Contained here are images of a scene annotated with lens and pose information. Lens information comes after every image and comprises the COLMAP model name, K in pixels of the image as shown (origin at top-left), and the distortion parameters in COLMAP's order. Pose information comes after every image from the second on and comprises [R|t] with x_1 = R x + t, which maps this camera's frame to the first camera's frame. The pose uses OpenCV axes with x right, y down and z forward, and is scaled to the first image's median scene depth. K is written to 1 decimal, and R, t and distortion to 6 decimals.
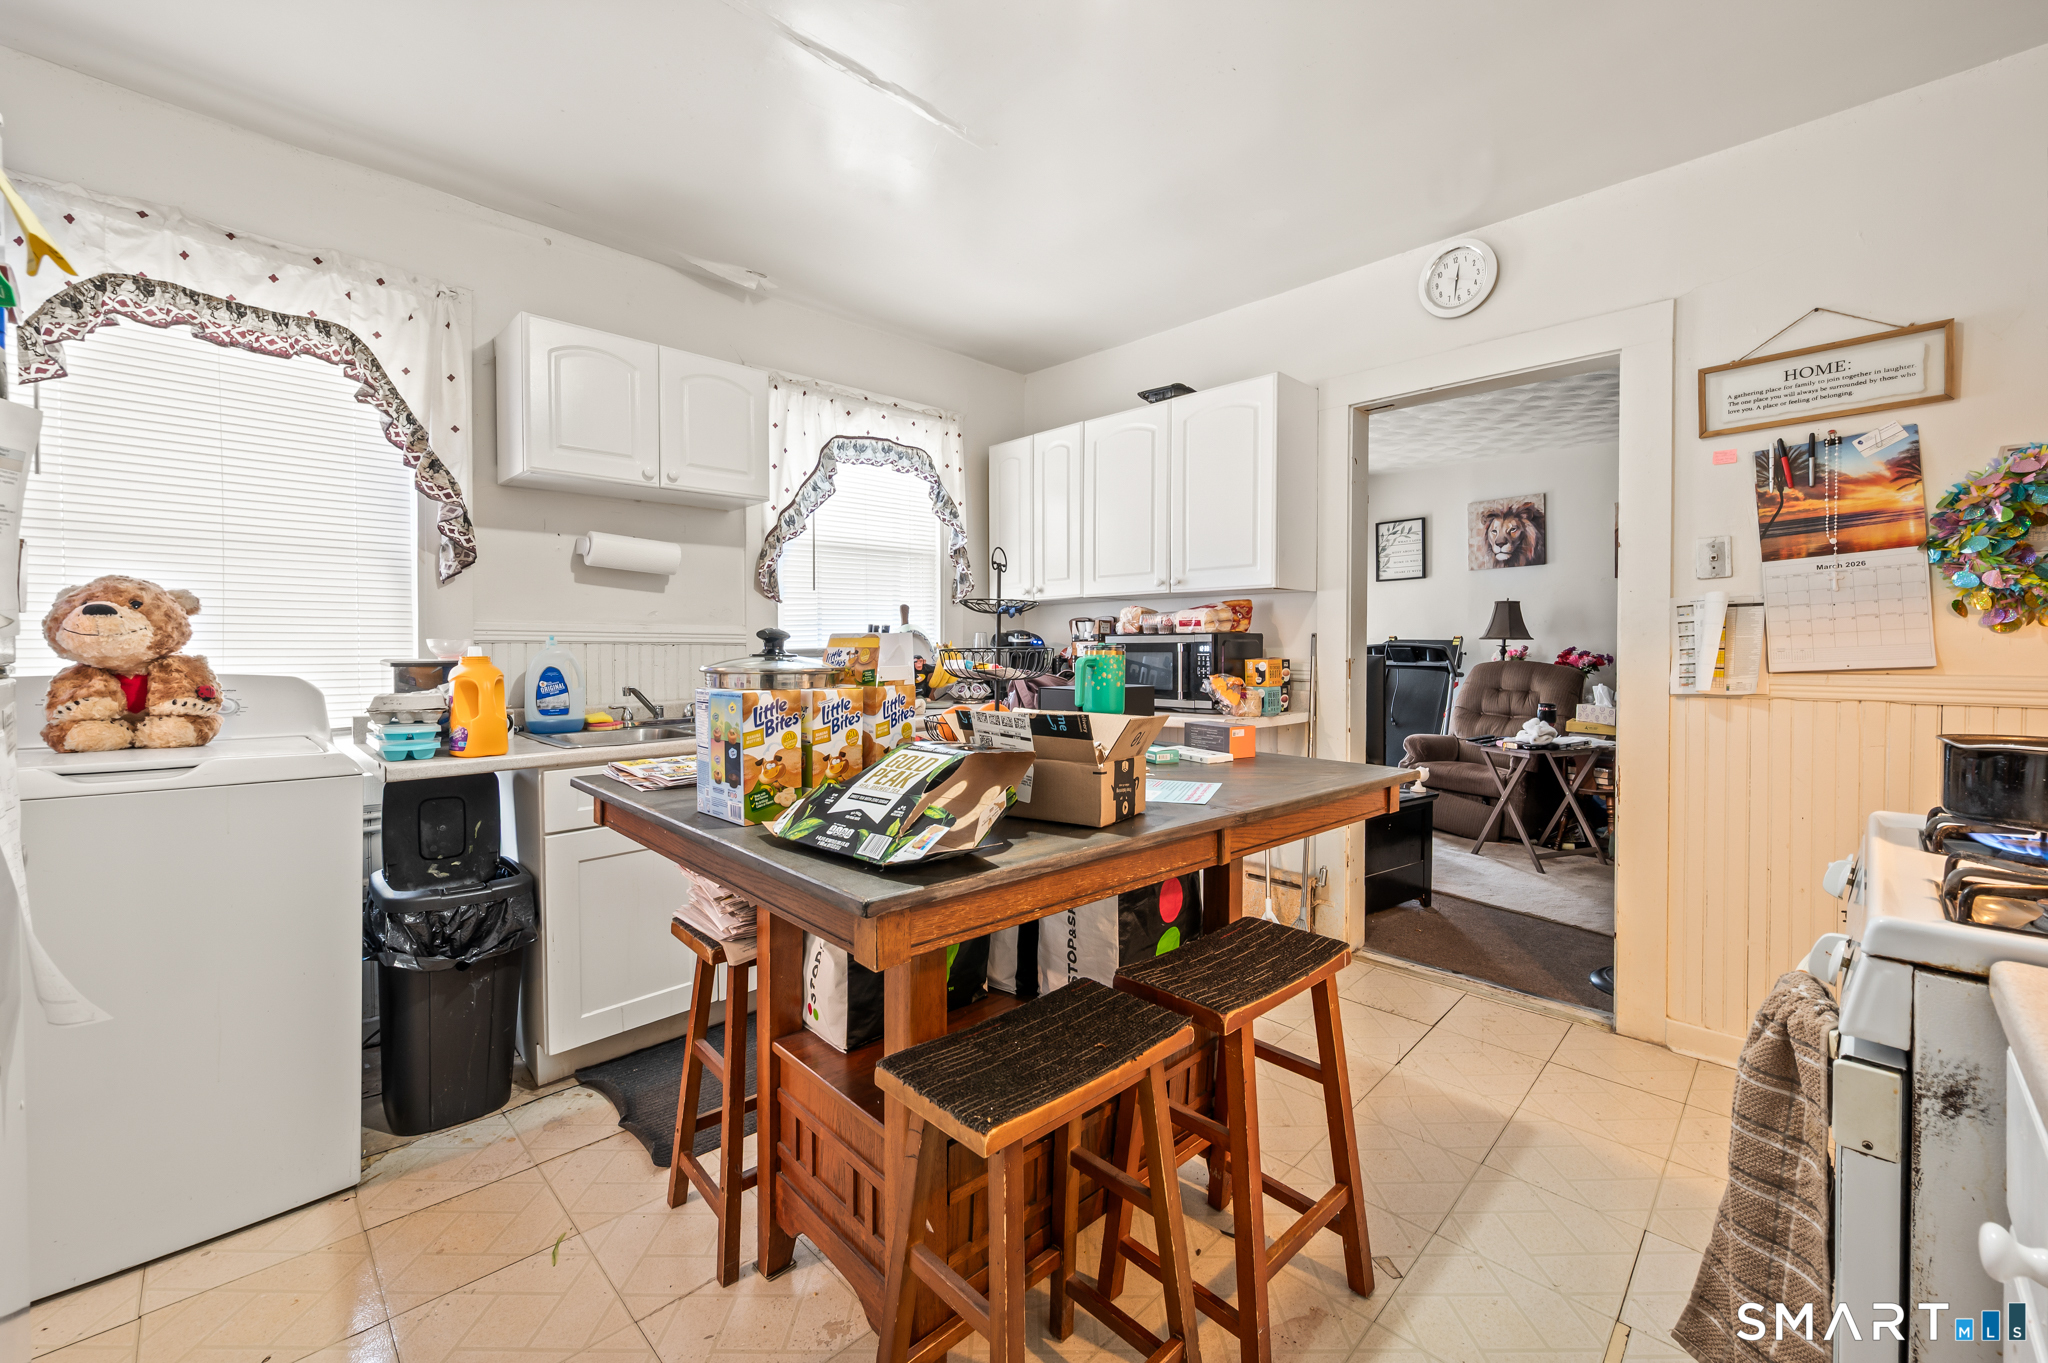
lens RADIAL K [[820.0, 0, 968.5], [0, 820.0, 646.6], [0, 0, 1]] dist [0.001645, 0.000456]
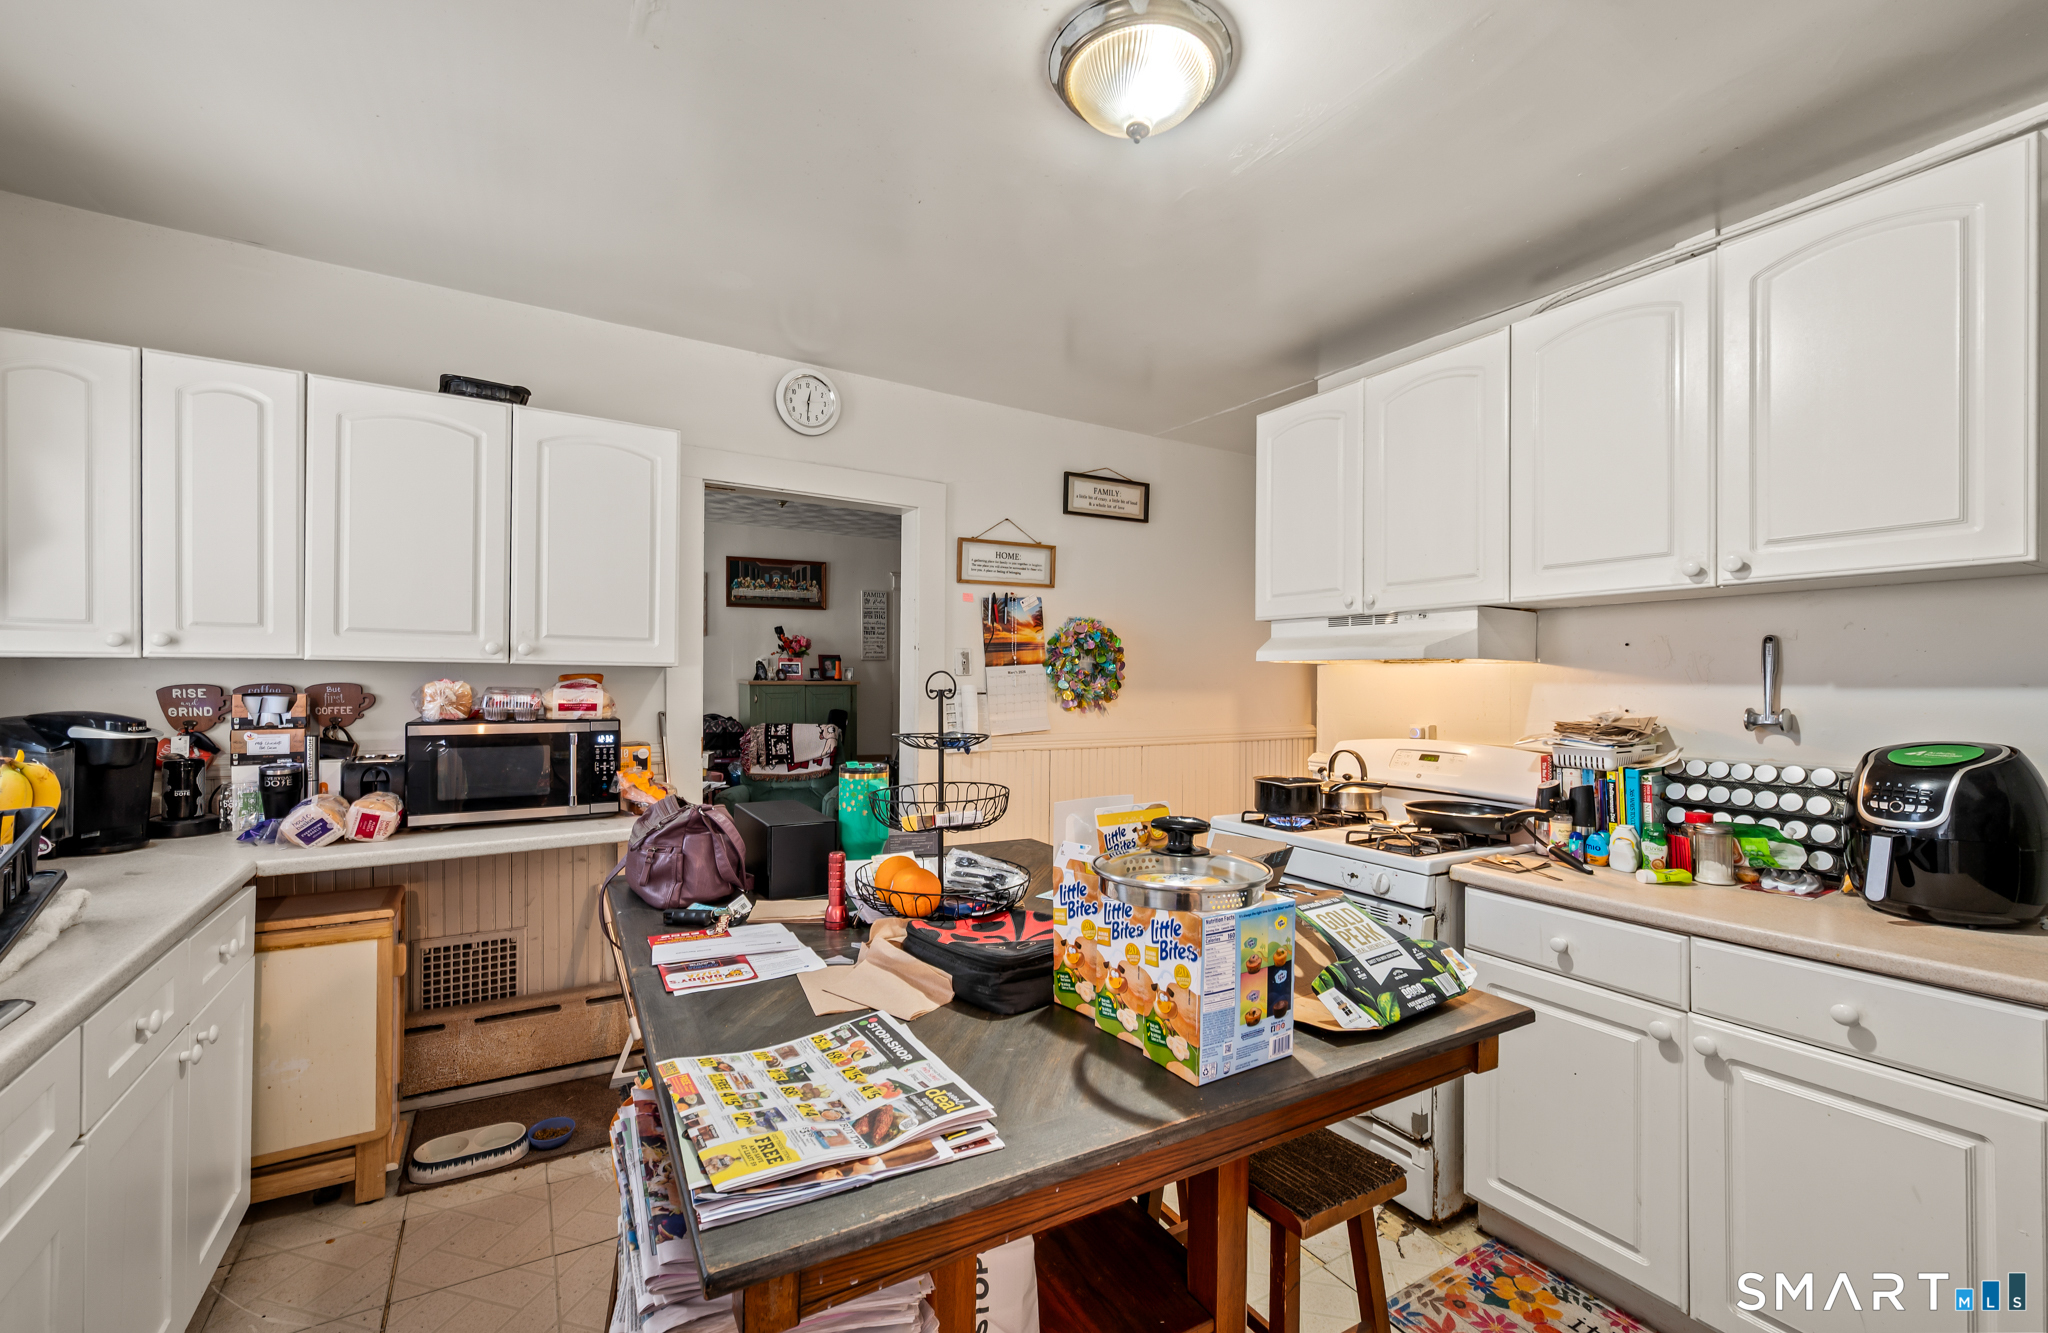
lens RADIAL K [[857.0, 0, 1017.9], [0, 857.0, 672.8], [0, 0, 1]] dist [-0.001944, -0.000019]
pose [[0.199662, -0.003314, 0.979859, -0.669580], [-0.009075, 0.999945, 0.005231, -0.102187], [-0.979823, -0.009937, 0.199621, 0.609182]]
